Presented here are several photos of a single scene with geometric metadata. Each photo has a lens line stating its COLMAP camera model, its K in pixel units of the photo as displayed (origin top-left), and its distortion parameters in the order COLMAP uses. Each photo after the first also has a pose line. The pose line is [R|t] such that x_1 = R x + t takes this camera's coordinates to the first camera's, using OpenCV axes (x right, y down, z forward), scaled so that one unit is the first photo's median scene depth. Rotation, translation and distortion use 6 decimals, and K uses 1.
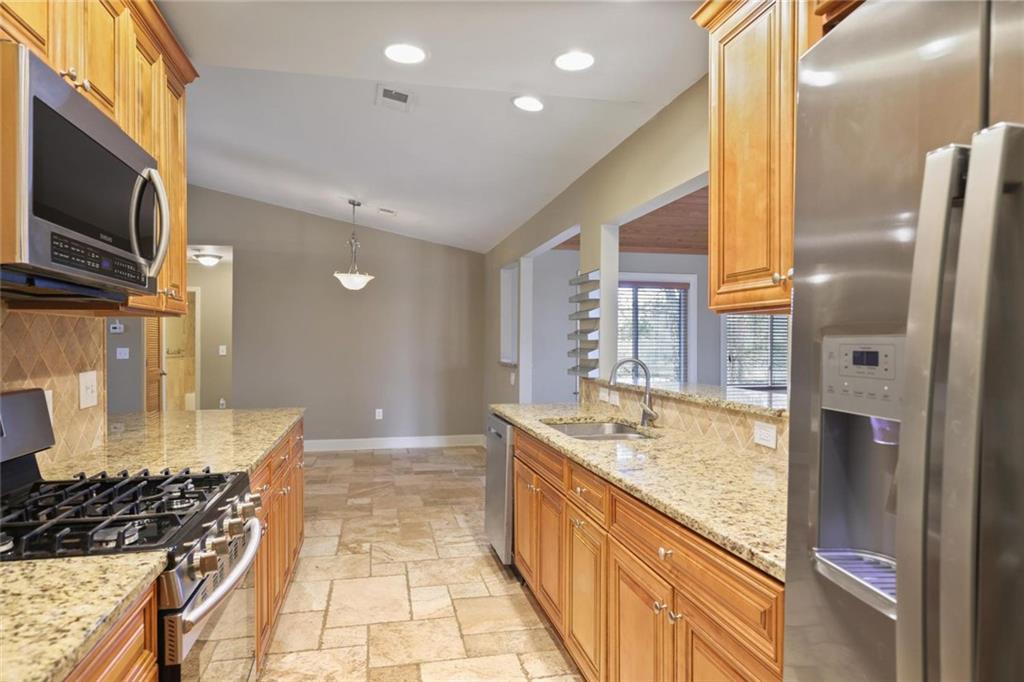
lens RADIAL K [[630.9, 0, 514.4], [0, 630.9, 349.2], [0, 0, 1]] dist [0.003706, 0.000280]
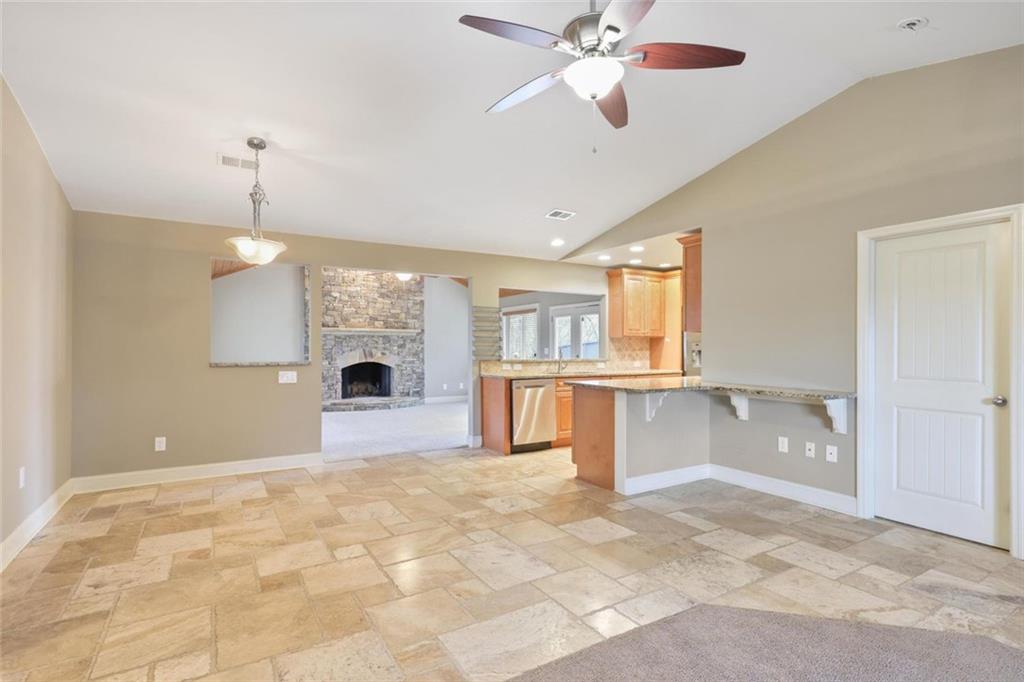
lens RADIAL K [[503.8, 0, 513.8], [0, 503.8, 343.4], [0, 0, 1]] dist [0.000771, -0.000094]
pose [[-0.319001, 0.007885, 0.947721, -1.386918], [0.010694, 0.999932, -0.004720, 0.000826], [-0.947694, 0.008629, -0.319064, 1.413503]]
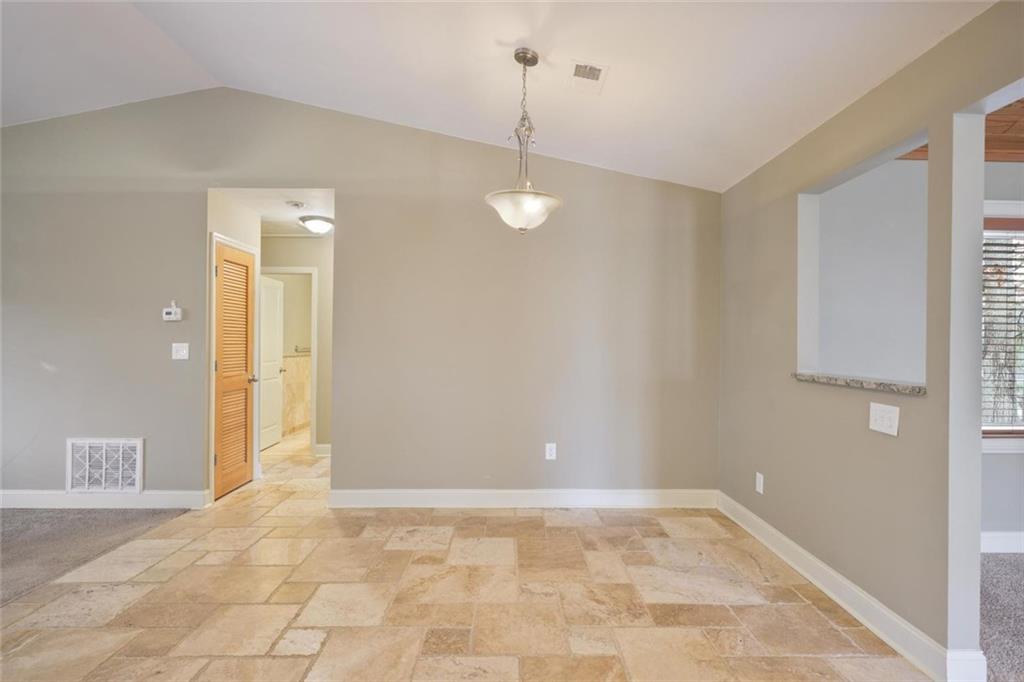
lens RADIAL K [[497.3, 0, 518.0], [0, 497.3, 344.6], [0, 0, 1]] dist [-0.002128, -0.000527]
pose [[0.979423, 0.006274, -0.201723, -0.276132], [-0.008844, 0.999891, -0.011844, 0.004859], [0.201626, 0.013385, 0.979371, 0.951435]]
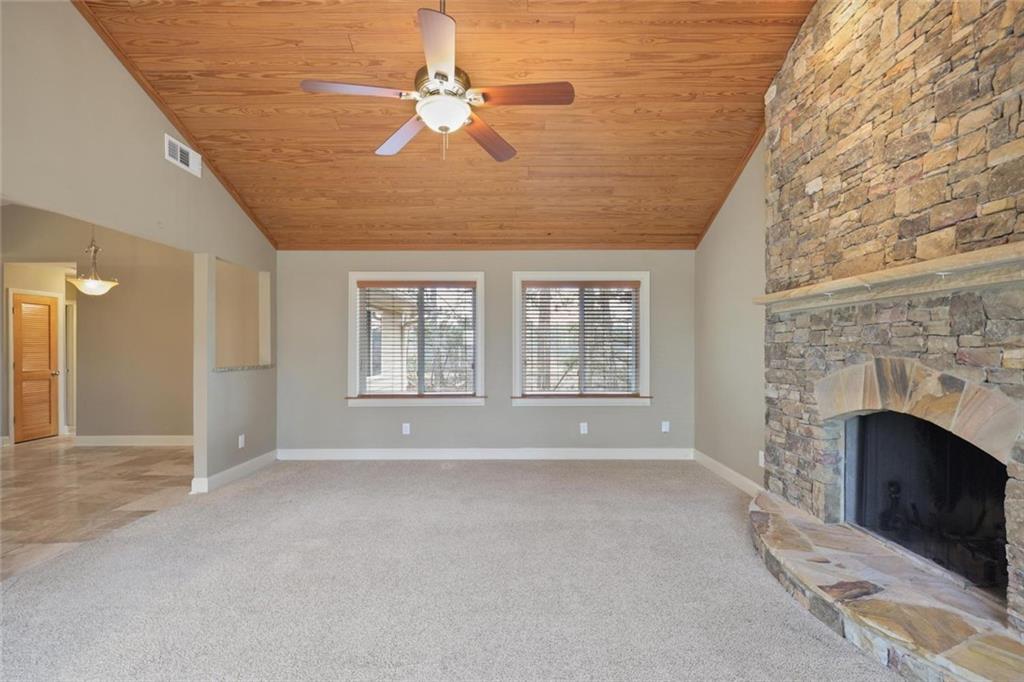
lens RADIAL K [[461.1, 0, 513.5], [0, 461.1, 348.7], [0, 0, 1]] dist [-0.000055, 0.000027]
pose [[0.975444, -0.003029, -0.220228, 0.902140], [0.000888, 0.999951, -0.009820, 0.002423], [0.220247, 0.009383, 0.975399, 0.651831]]
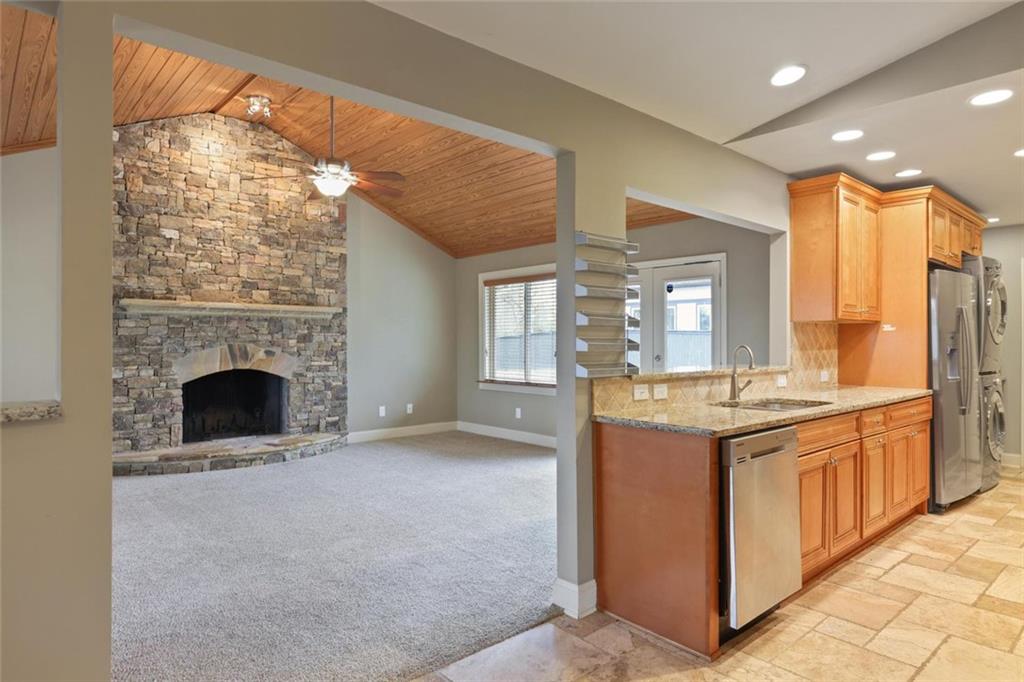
lens RADIAL K [[599.8, 0, 512.1], [0, 599.8, 335.9], [0, 0, 1]] dist [0.000637, -0.000563]
pose [[-0.484690, 0.004394, 0.874675, -0.447139], [0.008519, 0.999964, -0.000303, -0.005114], [-0.874645, 0.007305, -0.484710, 1.431988]]
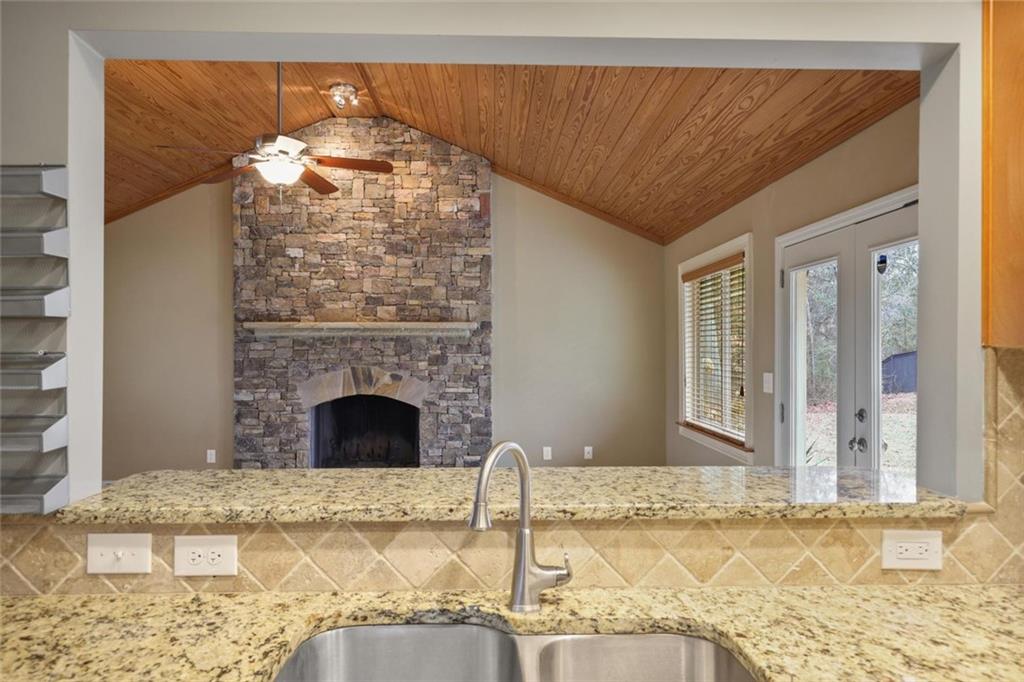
lens RADIAL K [[630.9, 0, 514.4], [0, 630.9, 349.2], [0, 0, 1]] dist [0.003706, 0.000280]
pose [[0.189439, -0.005412, 0.981878, -0.133031], [0.014089, 0.999897, 0.002793, -0.030833], [-0.981791, 0.013305, 0.189496, 0.680913]]
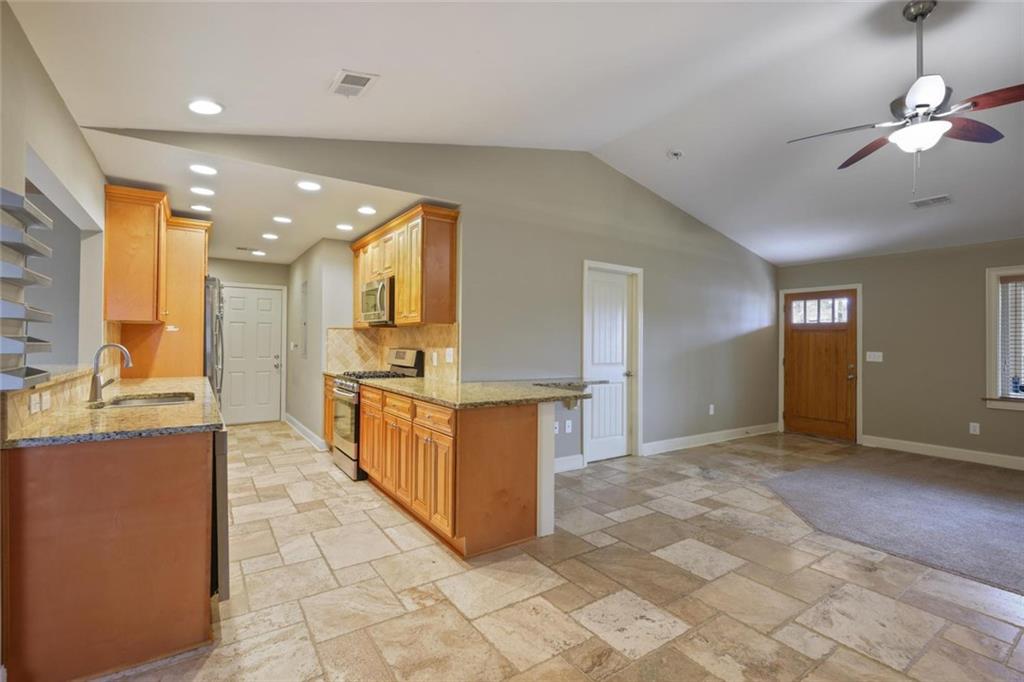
lens RADIAL K [[466.6, 0, 513.8], [0, 466.6, 335.5], [0, 0, 1]] dist [0.001581, 0.000108]
pose [[-0.928424, -0.011795, -0.371335, -0.138764], [-0.012715, 0.999919, 0.000028, -0.008109], [0.371305, 0.004747, -0.928499, 1.542411]]
